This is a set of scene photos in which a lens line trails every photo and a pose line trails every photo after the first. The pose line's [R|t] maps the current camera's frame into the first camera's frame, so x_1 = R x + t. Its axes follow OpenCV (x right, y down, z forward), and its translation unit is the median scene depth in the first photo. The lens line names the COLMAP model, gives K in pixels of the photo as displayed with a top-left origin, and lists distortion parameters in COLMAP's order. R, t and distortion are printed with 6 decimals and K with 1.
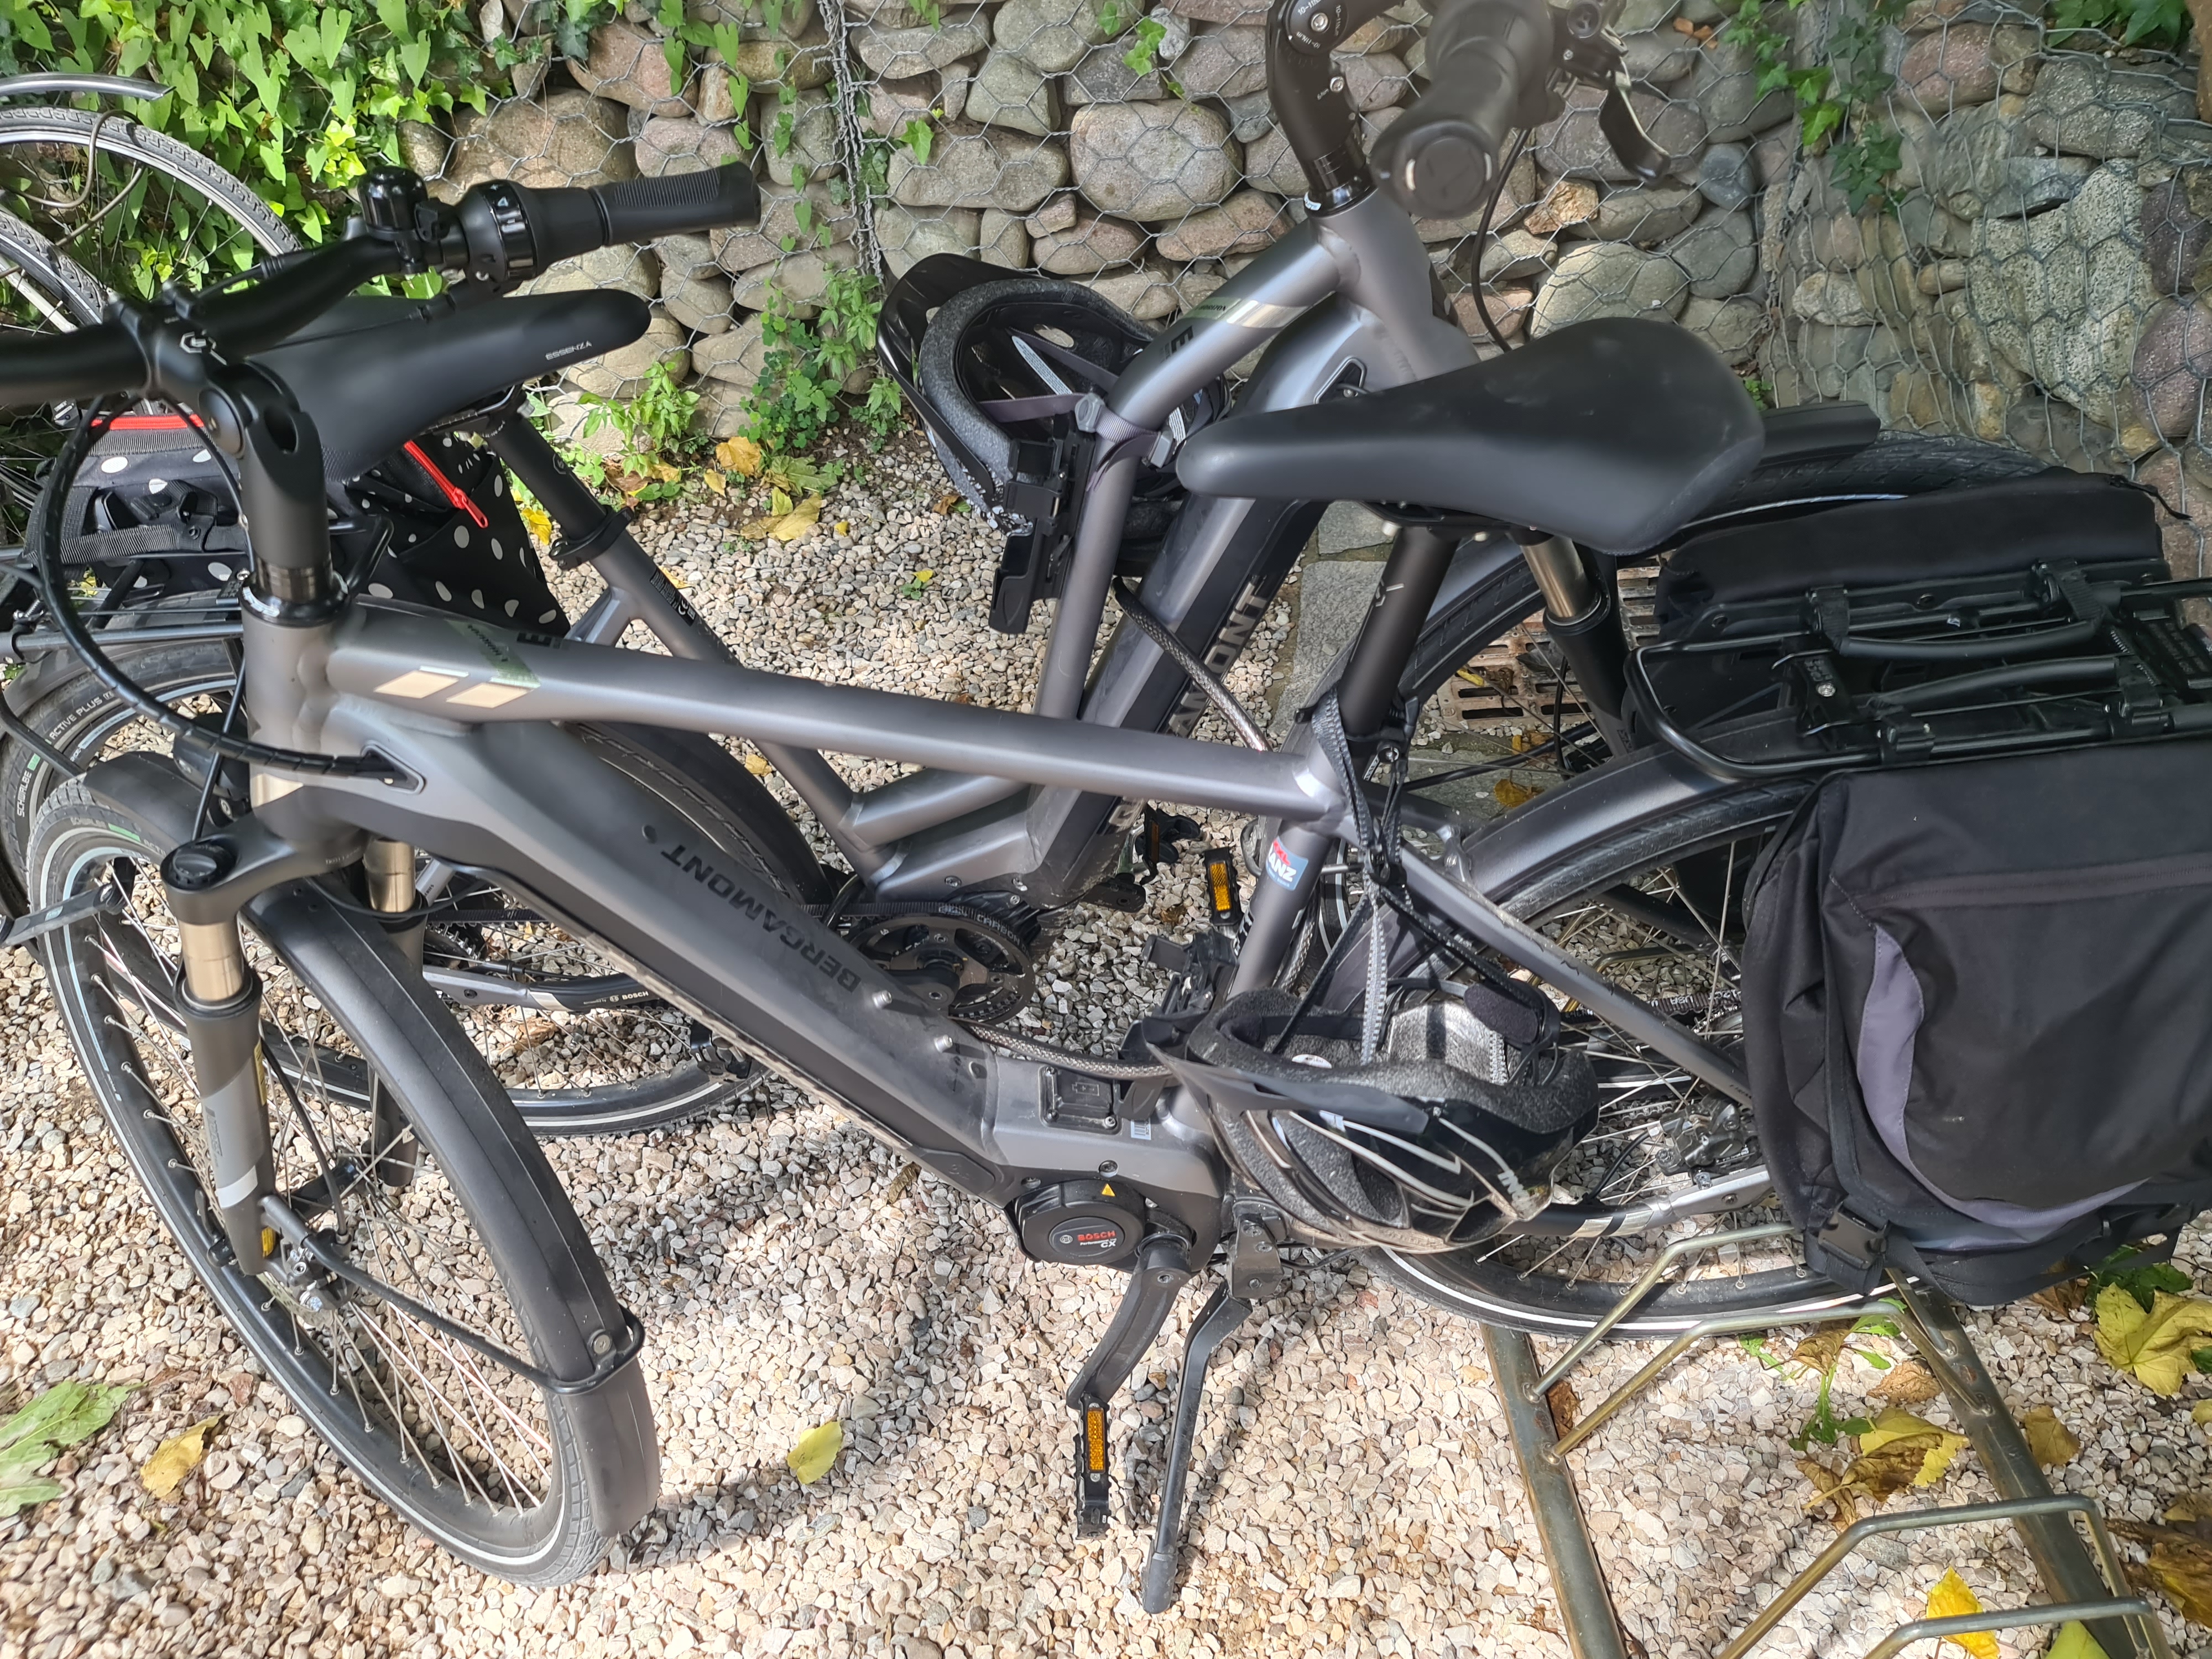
lens RADIAL K [[1764.7, 0, 1142.7], [0, 1764.7, 831.1], [0, 0, 1]] dist [0.139736, -0.171379]
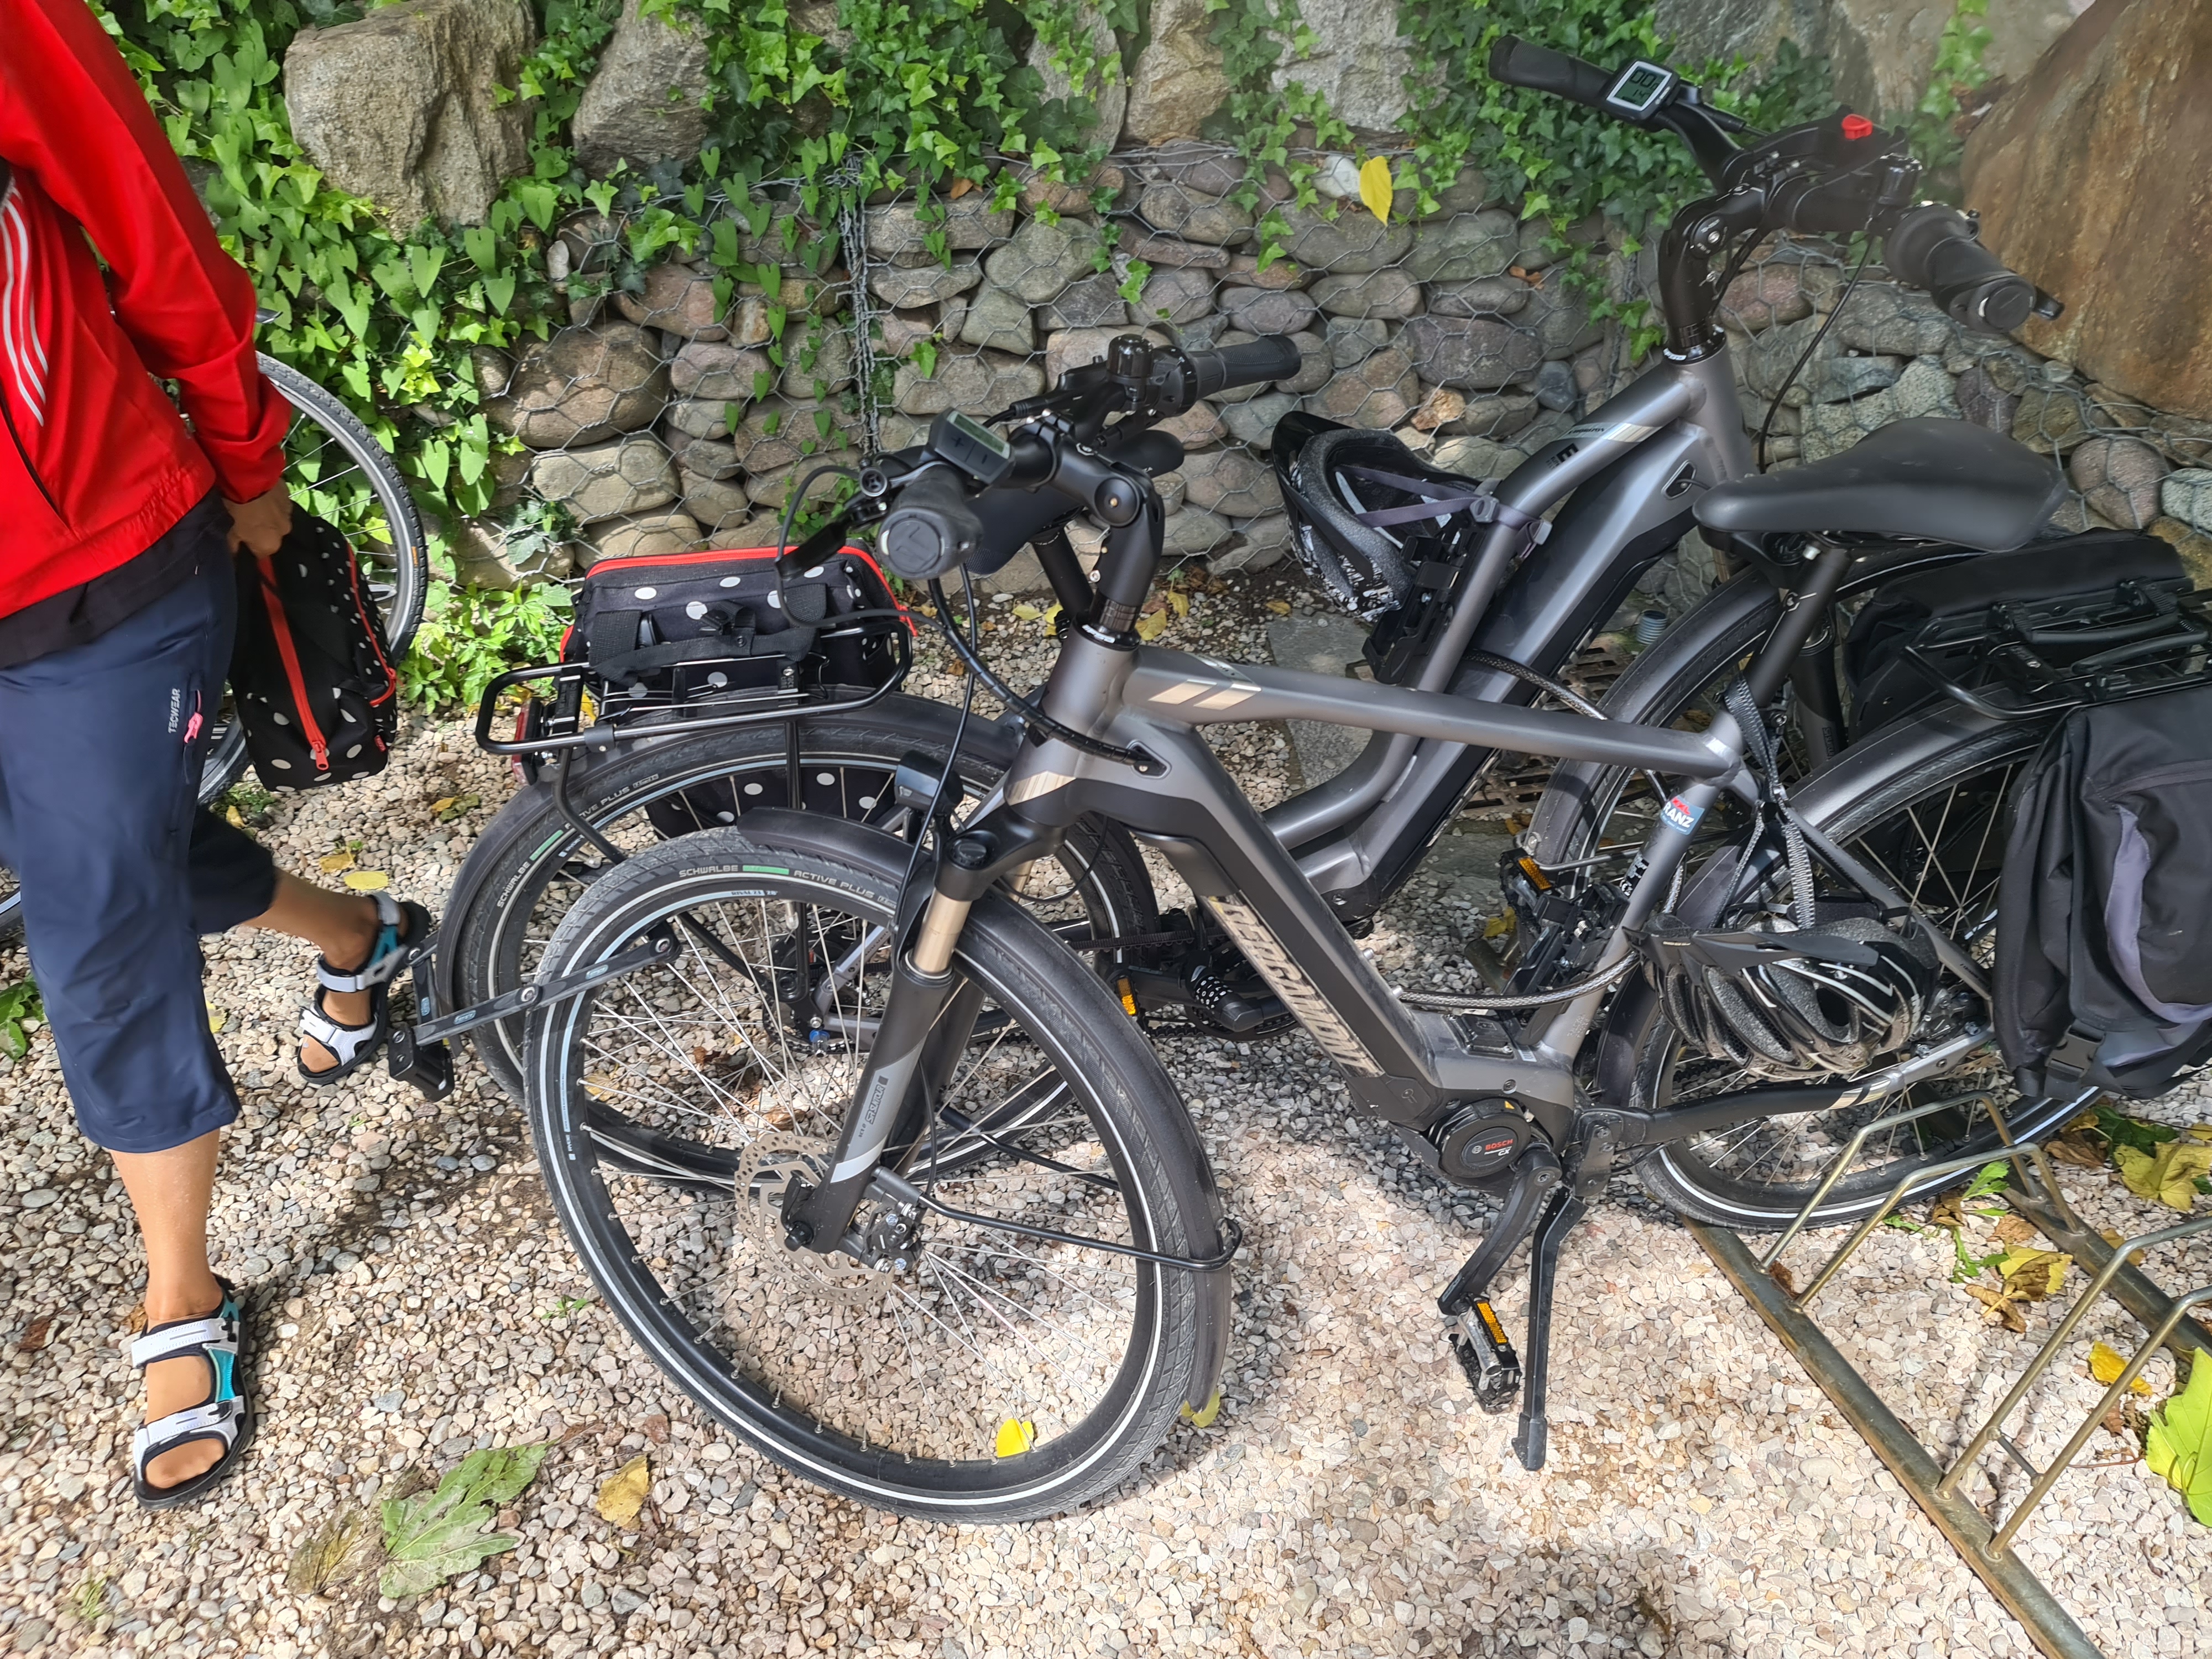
lens RADIAL K [[1815.7, 0, 1106.0], [0, 1815.7, 829.5], [0, 0, 1]] dist [0.098264, -0.105148]
pose [[0.972562, -0.063490, 0.223814, -0.380342], [0.092970, 0.987950, -0.123738, 0.092712], [-0.213261, 0.141151, 0.966745, -0.155577]]
